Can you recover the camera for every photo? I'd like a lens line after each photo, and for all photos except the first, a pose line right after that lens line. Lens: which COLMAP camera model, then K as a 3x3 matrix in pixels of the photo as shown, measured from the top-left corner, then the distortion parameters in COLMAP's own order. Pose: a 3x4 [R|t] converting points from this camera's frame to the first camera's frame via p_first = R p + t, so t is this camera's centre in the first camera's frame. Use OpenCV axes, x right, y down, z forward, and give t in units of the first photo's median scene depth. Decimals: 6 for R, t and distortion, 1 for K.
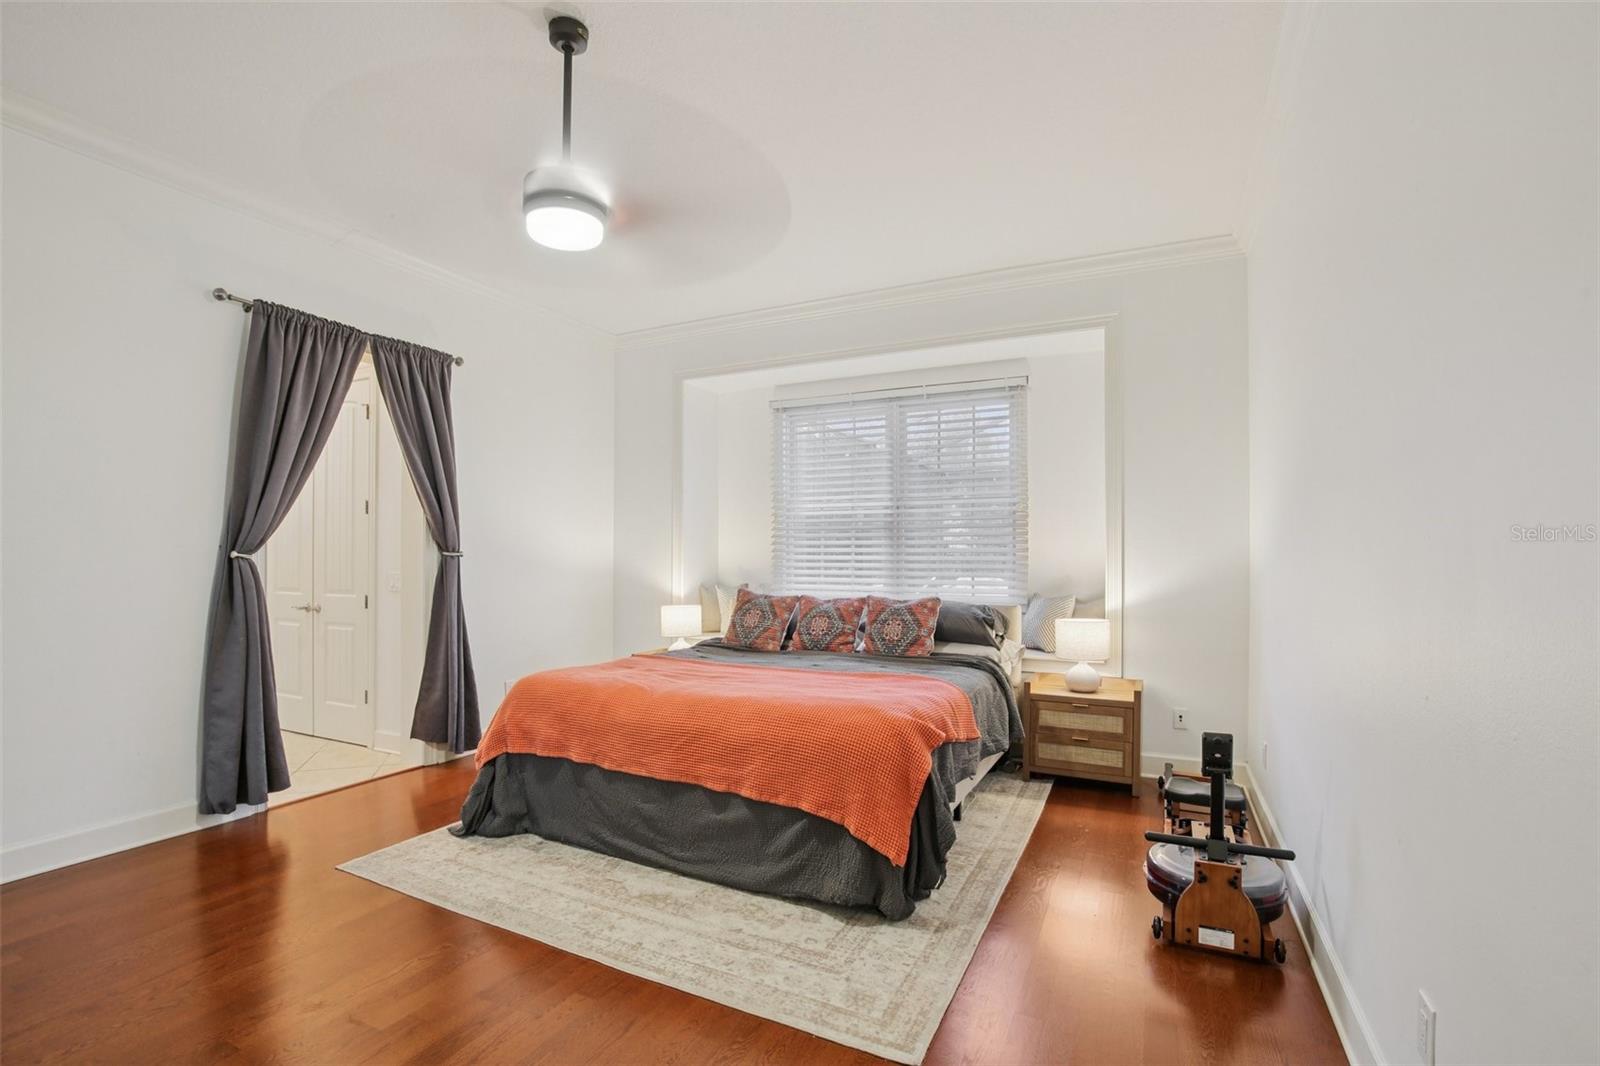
lens RADIAL K [[735.2, 0, 795.5], [0, 735.2, 539.4], [0, 0, 1]] dist [-0.028503, 0.001264]
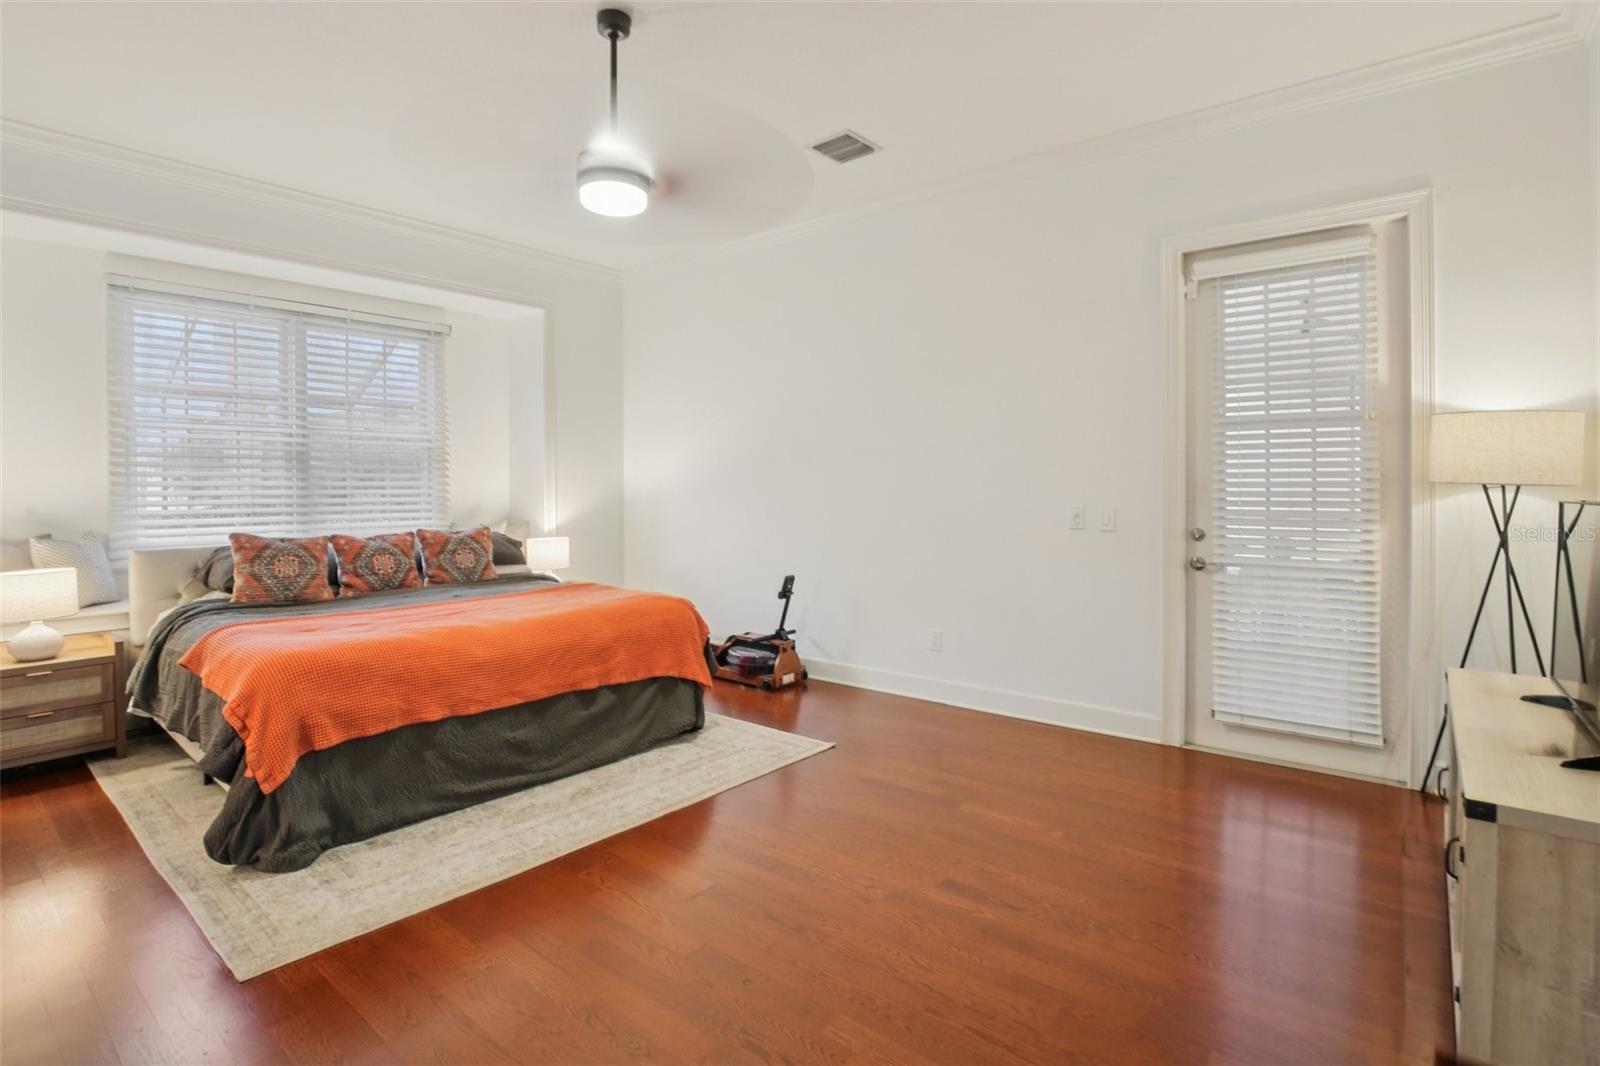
lens RADIAL K [[784.4, 0, 779.3], [0, 784.4, 478.0], [0, 0, 1]] dist [-0.015169, 0.000391]
pose [[0.250398, 0.008520, 0.968106, -1.176591], [-0.013281, 0.999897, -0.005365, 0.008617], [-0.968052, -0.011514, 0.250485, 0.376403]]
